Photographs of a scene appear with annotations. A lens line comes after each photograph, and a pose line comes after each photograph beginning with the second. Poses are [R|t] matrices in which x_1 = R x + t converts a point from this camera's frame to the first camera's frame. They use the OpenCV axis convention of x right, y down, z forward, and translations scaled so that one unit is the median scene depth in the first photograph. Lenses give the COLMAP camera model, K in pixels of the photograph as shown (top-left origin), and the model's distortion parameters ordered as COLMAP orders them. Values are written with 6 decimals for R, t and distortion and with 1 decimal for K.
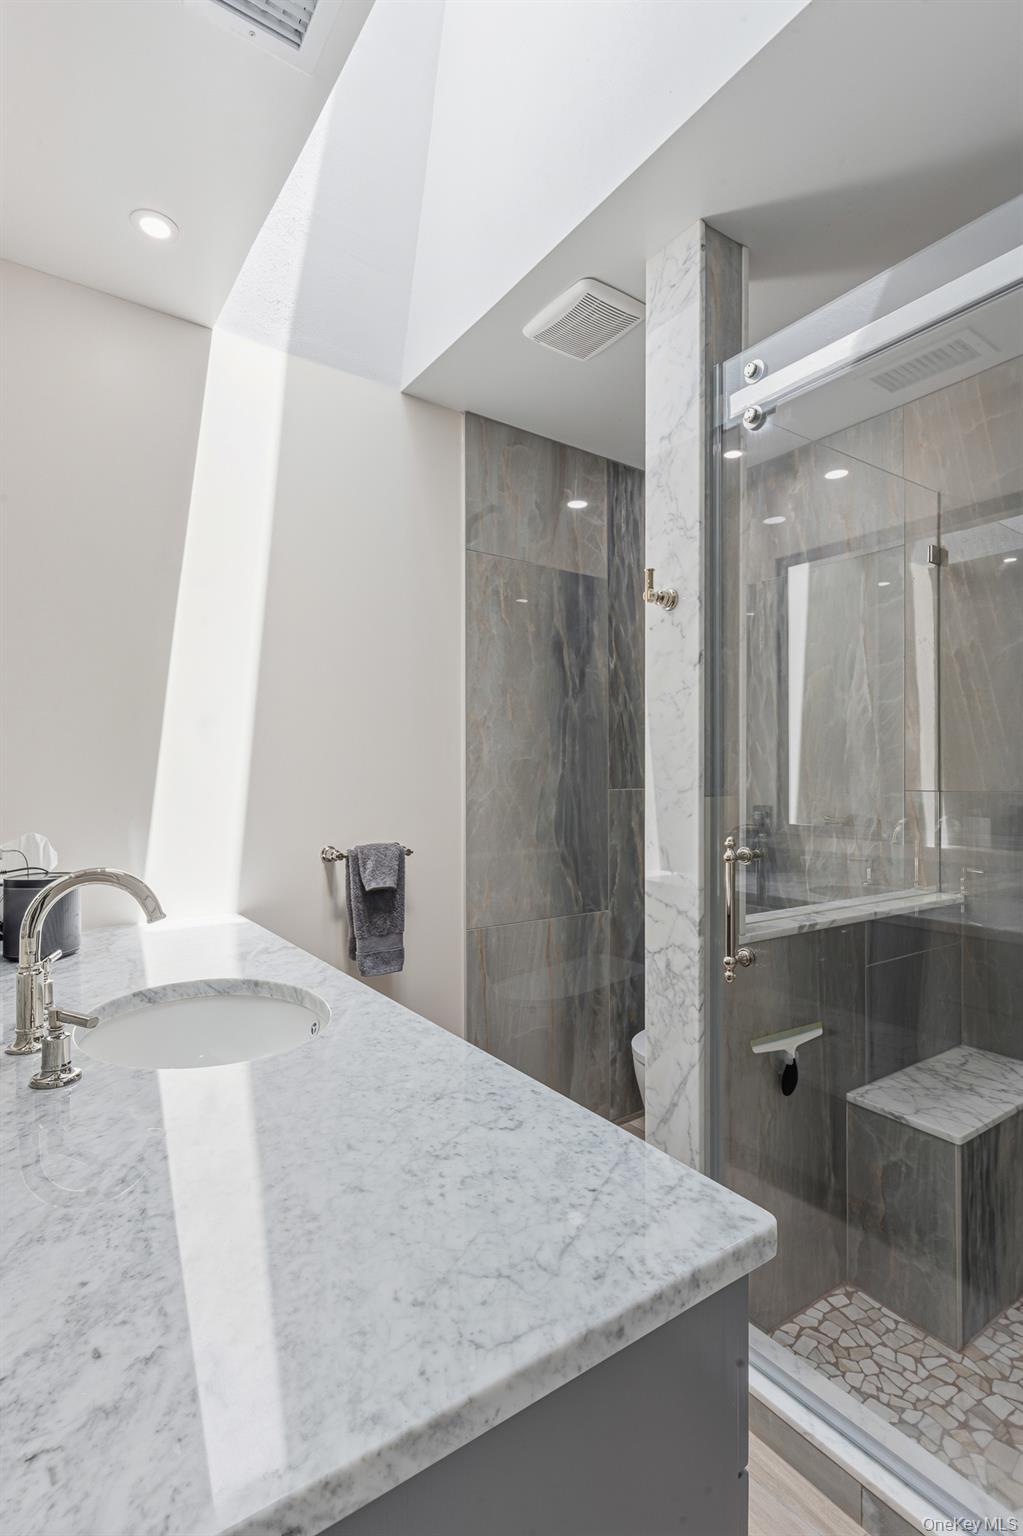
lens RADIAL K [[734.0, 0, 511.4], [0, 734.0, 774.7], [0, 0, 1]] dist [0.002883, -0.000655]
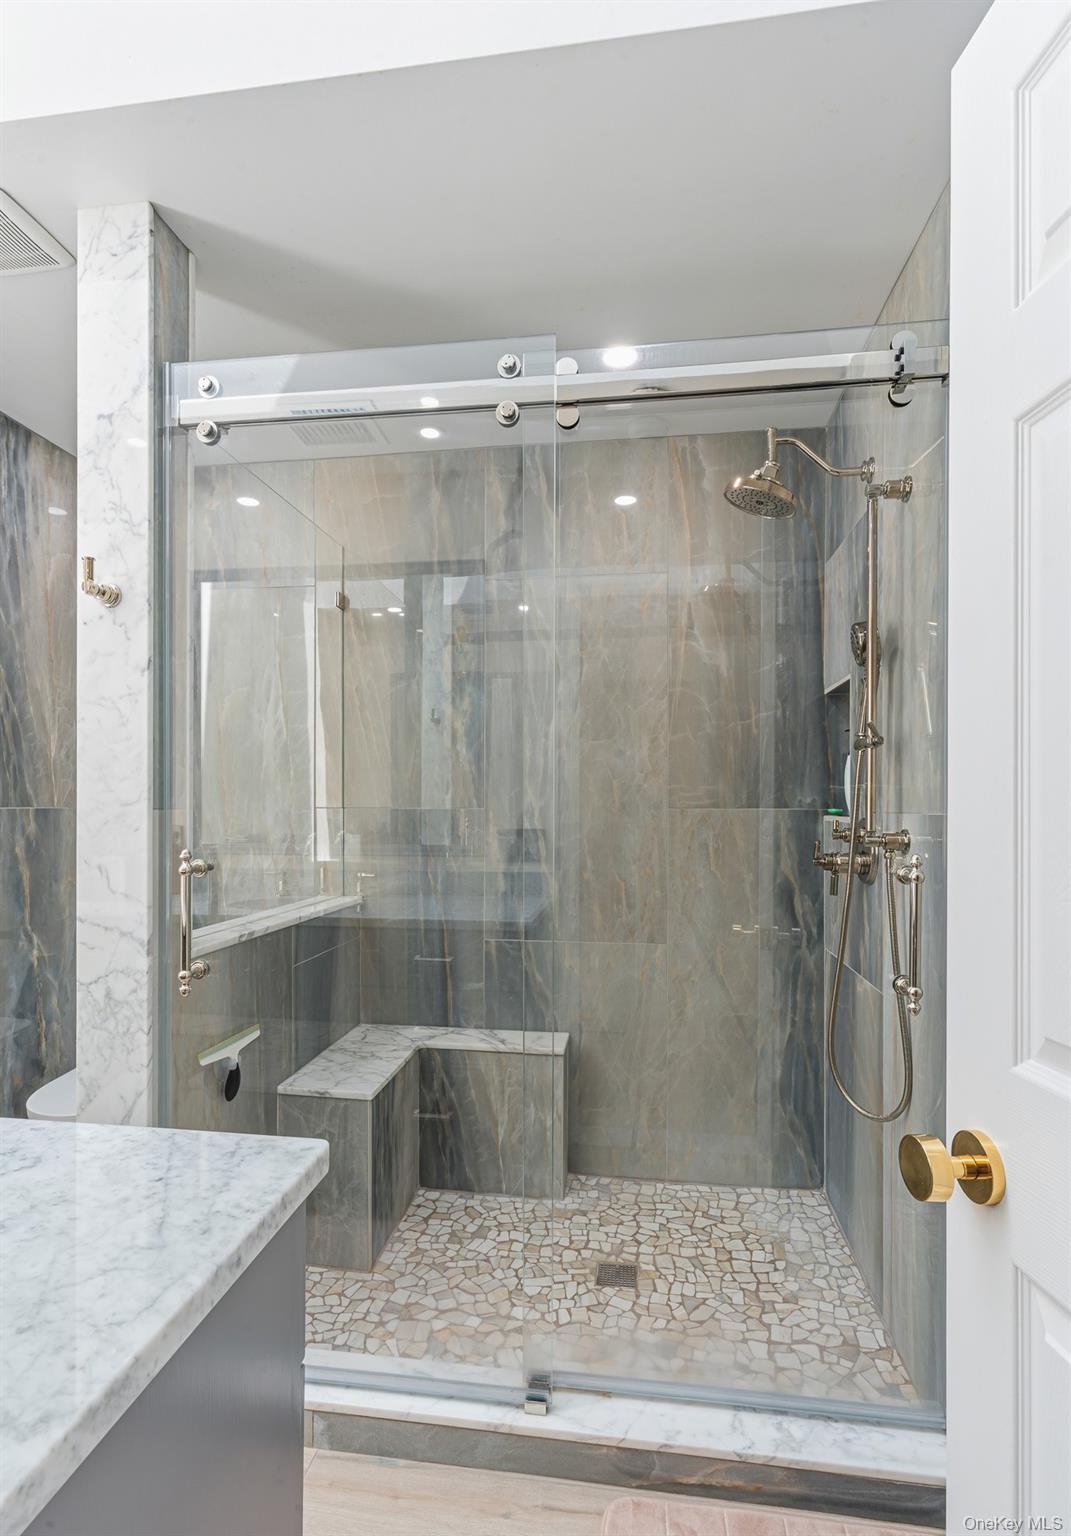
lens RADIAL K [[775.0, 0, 530.0], [0, 775.0, 804.1], [0, 0, 1]] dist [-0.002189, 0.001557]
pose [[0.676985, 0.003504, 0.735988, -0.142675], [-0.005816, 0.999983, 0.000589, 0.018624], [-0.735974, -0.004680, 0.676994, -0.042527]]
